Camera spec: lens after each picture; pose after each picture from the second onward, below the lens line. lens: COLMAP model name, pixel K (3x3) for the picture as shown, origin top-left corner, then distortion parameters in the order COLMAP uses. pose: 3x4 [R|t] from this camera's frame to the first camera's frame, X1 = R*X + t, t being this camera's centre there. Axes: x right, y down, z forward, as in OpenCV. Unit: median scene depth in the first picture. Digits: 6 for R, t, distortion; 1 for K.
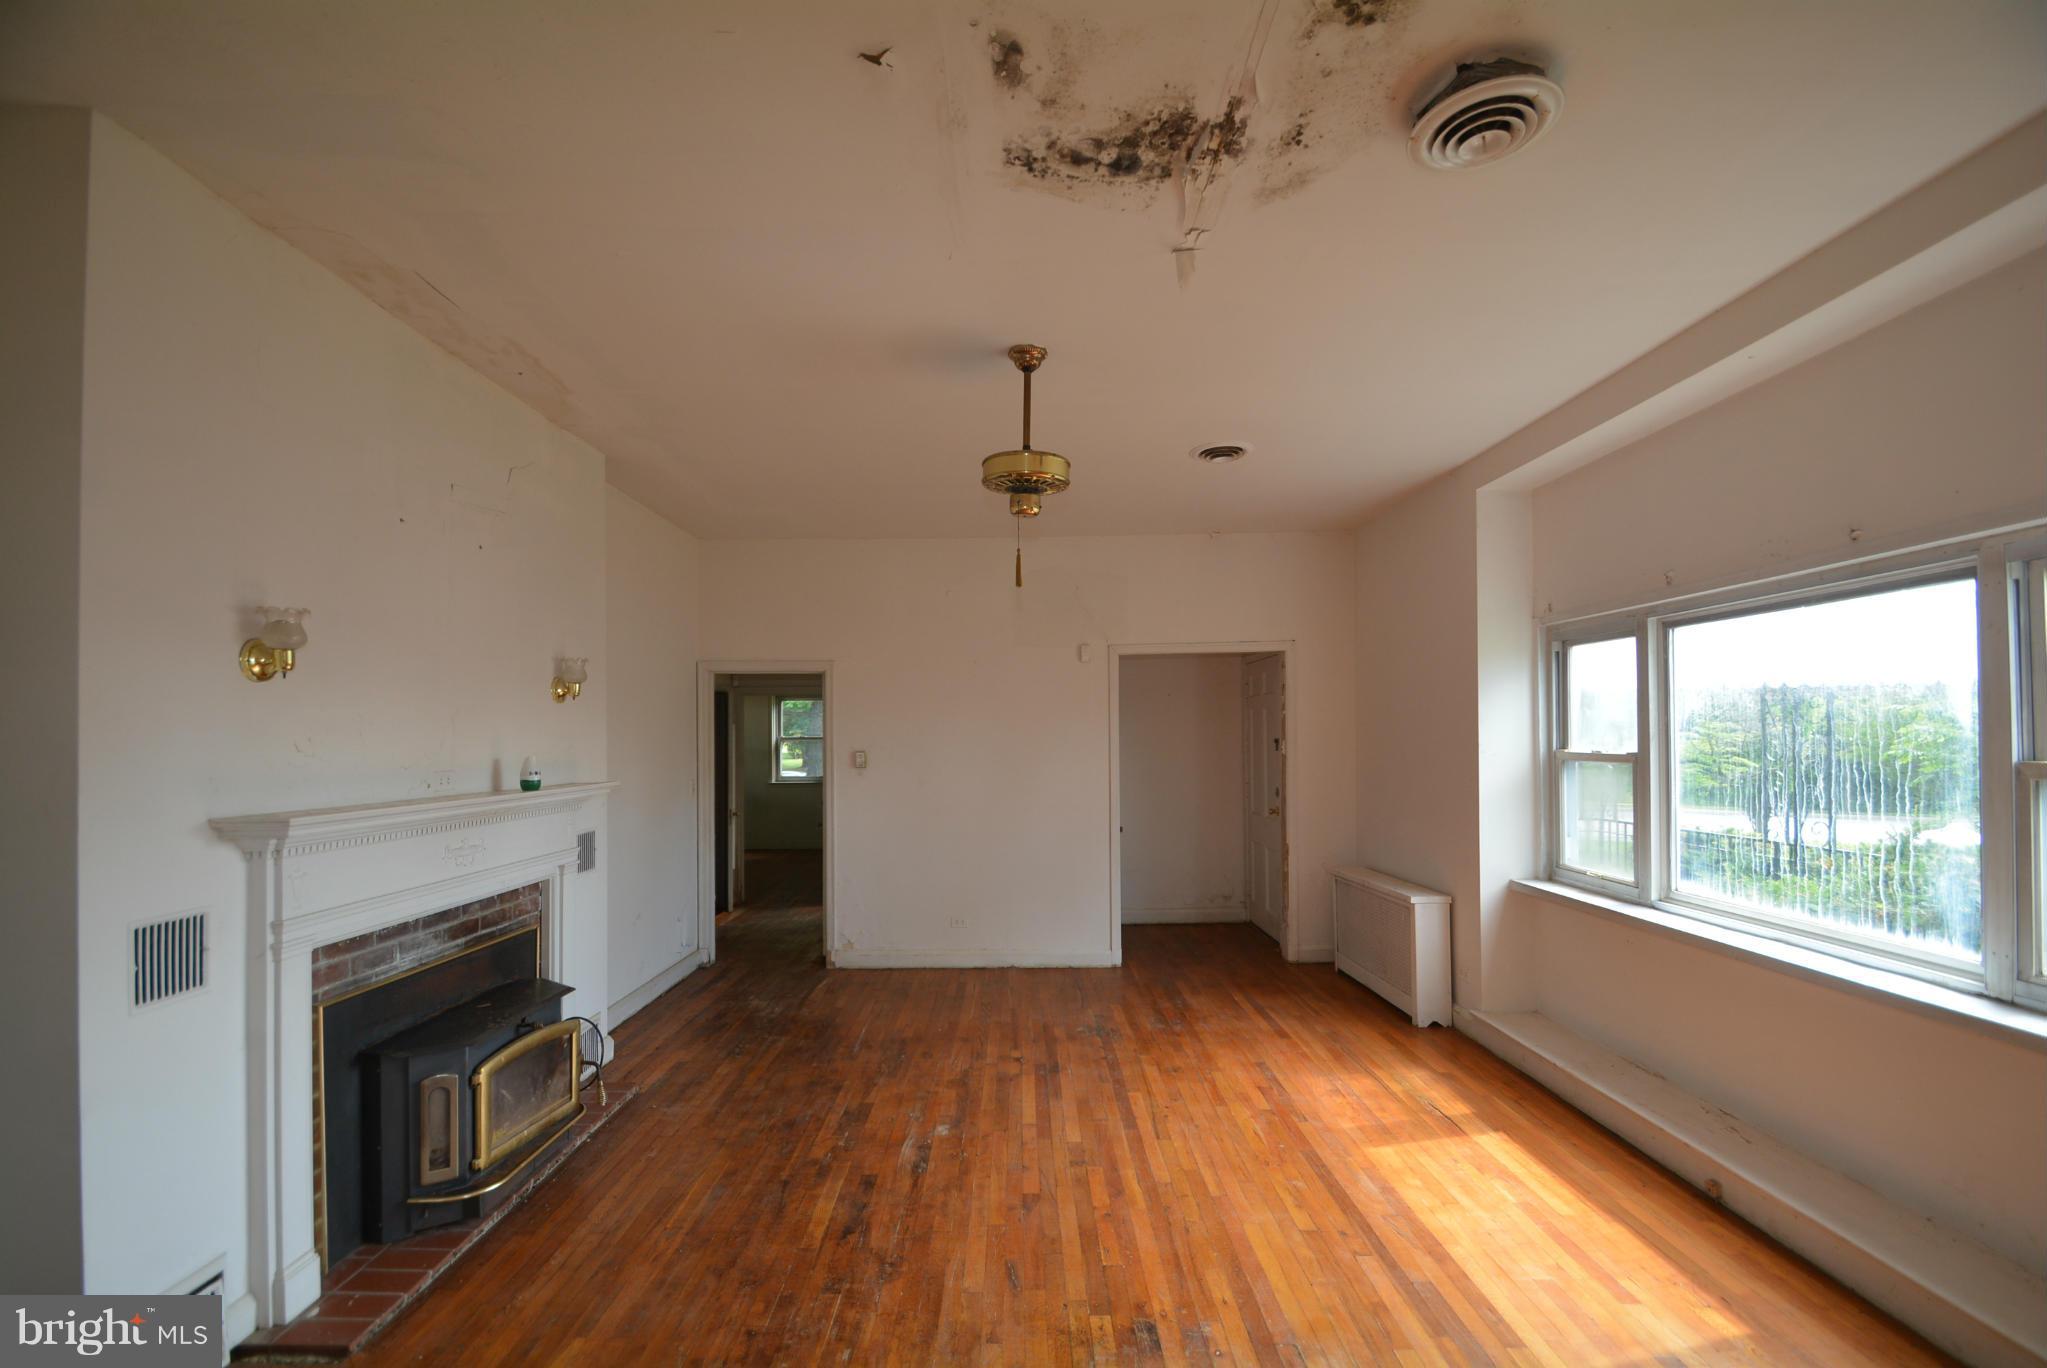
lens RADIAL K [[899.3, 0, 1013.2], [0, 899.3, 726.0], [0, 0, 1]] dist [0.012004, -0.012007]
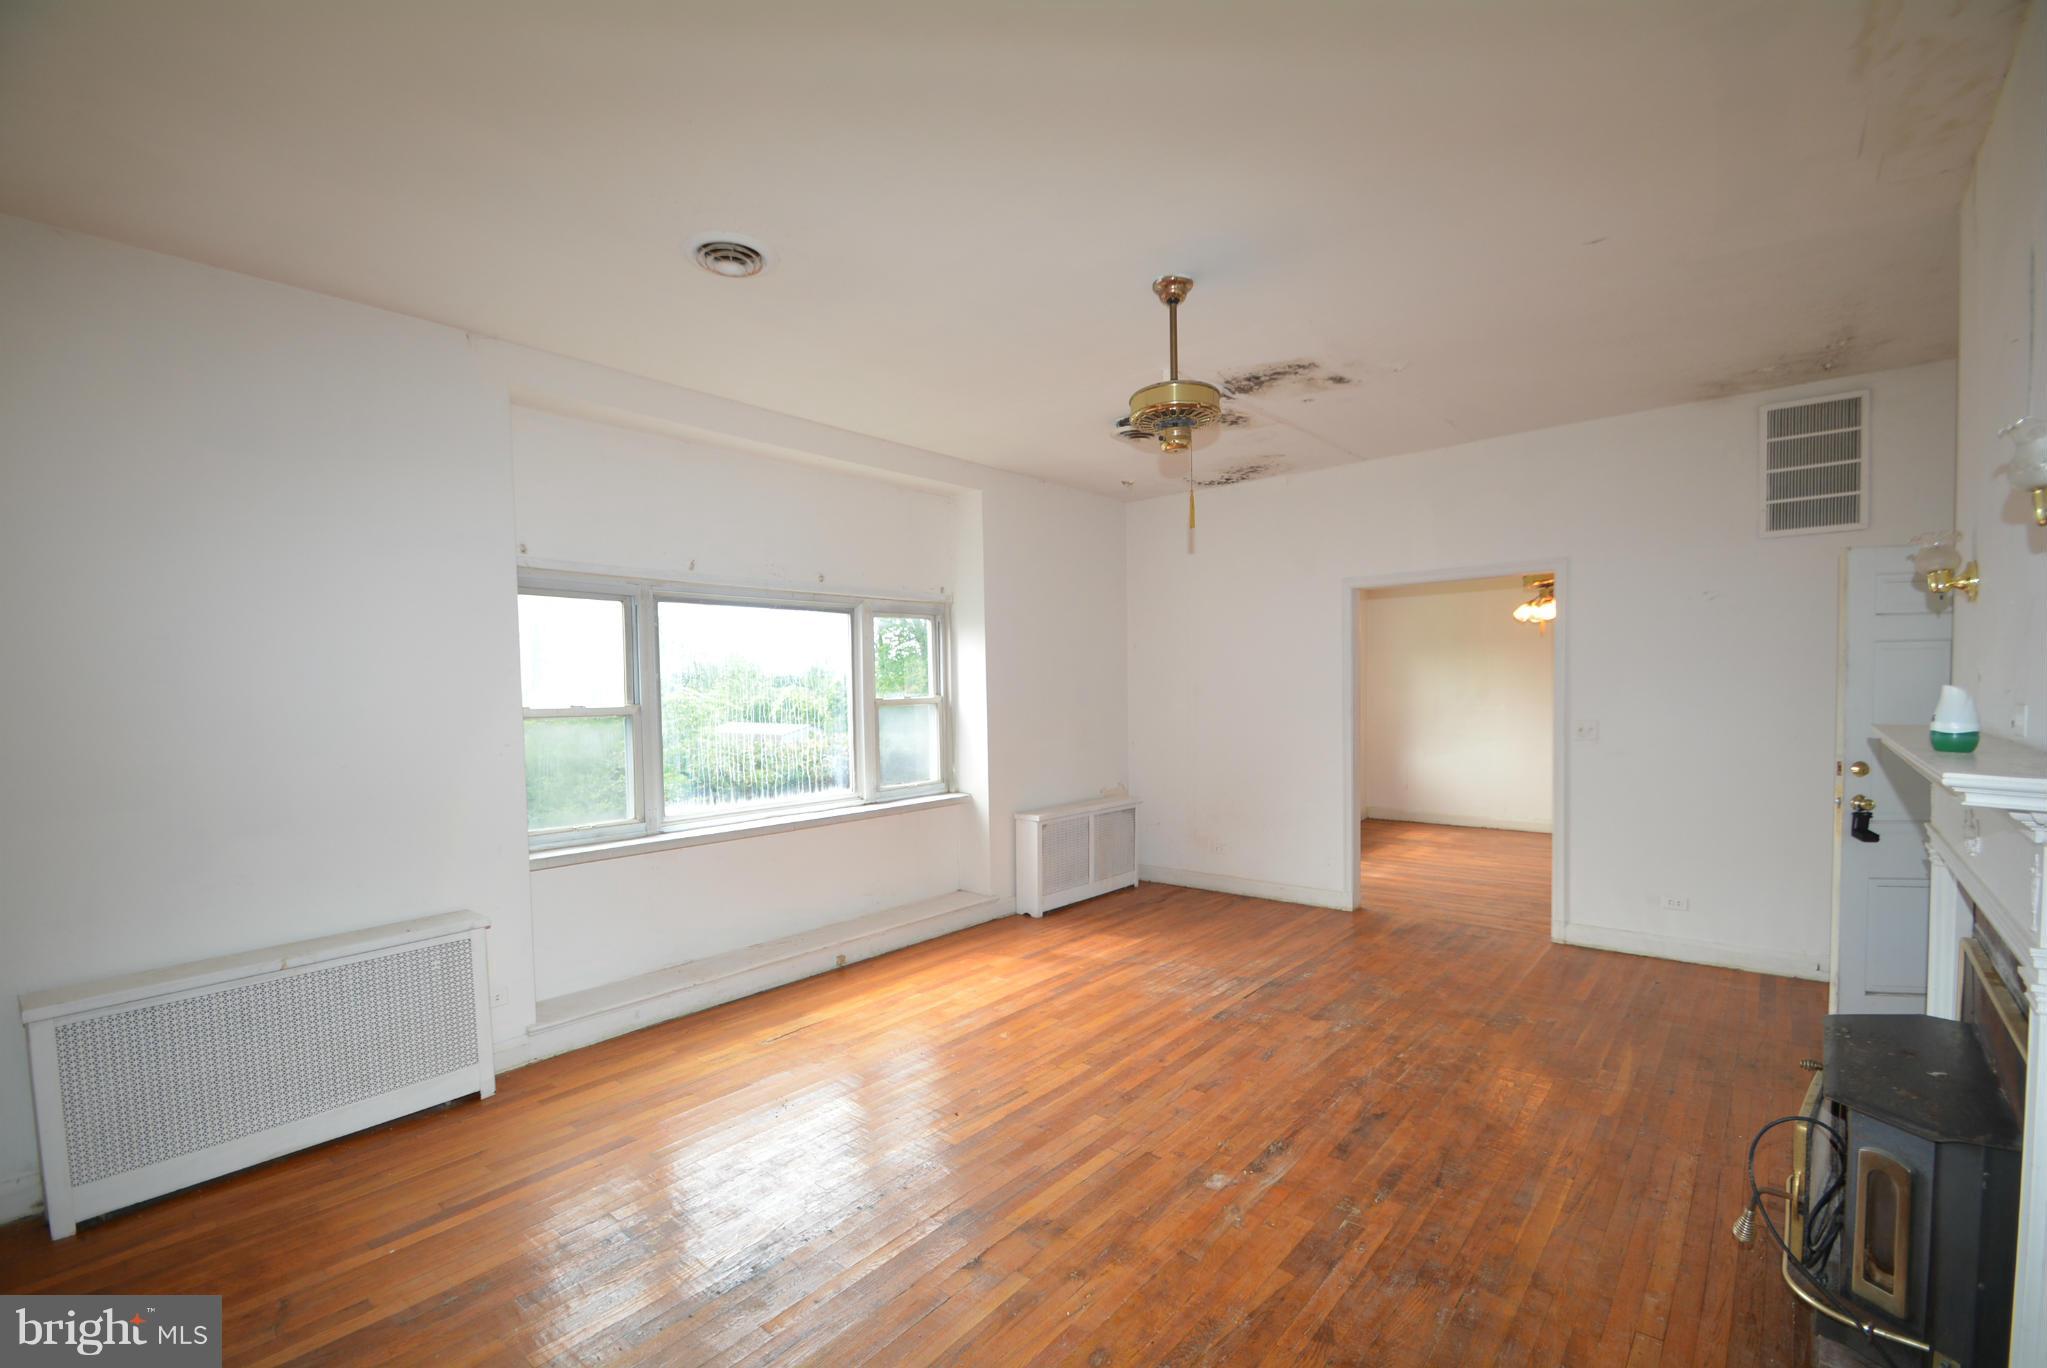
lens RADIAL K [[895.0, 0, 1012.5], [0, 895.0, 726.8], [0, 0, 1]] dist [0.007157, -0.013618]
pose [[-0.760460, -0.006459, 0.649353, -0.509419], [0.016885, 0.999416, 0.029716, 0.038926], [-0.649165, 0.033562, -0.759906, 1.947274]]
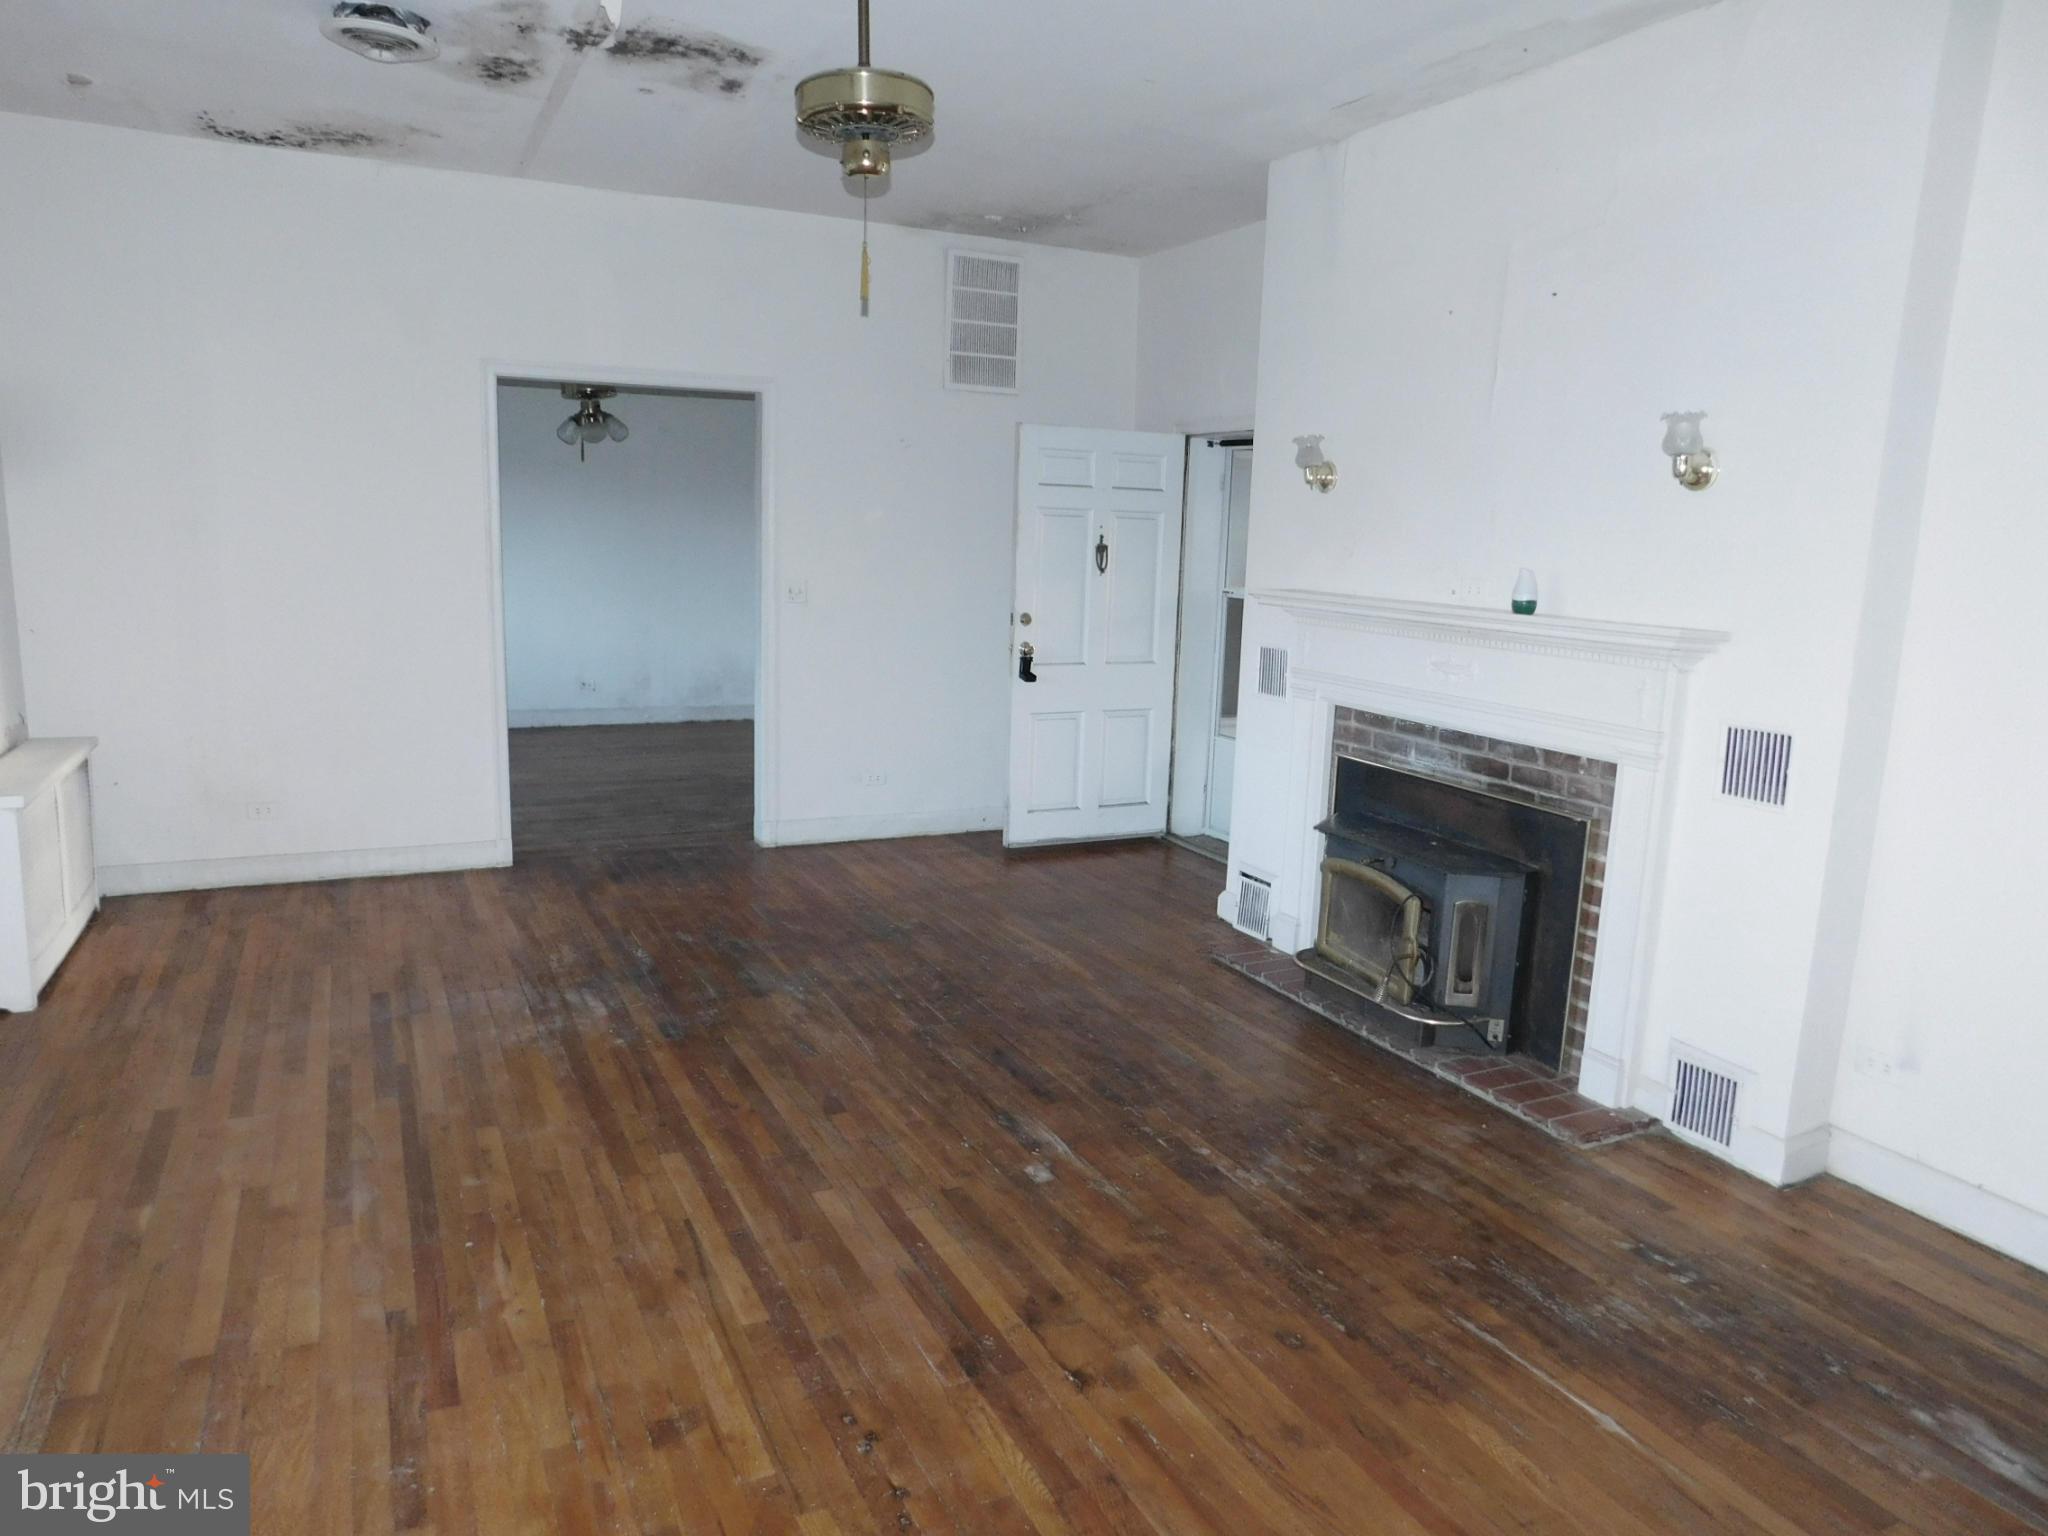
lens RADIAL K [[1348.8, 0, 1024.0], [0, 1348.8, 768.0], [0, 0, 1]] dist [-0.070102, 0.048425]
pose [[-0.893470, 0.058235, -0.445332, 0.375692], [-0.020873, 0.985102, 0.170697, 0.018582], [0.448638, 0.161808, -0.878944, 2.037131]]
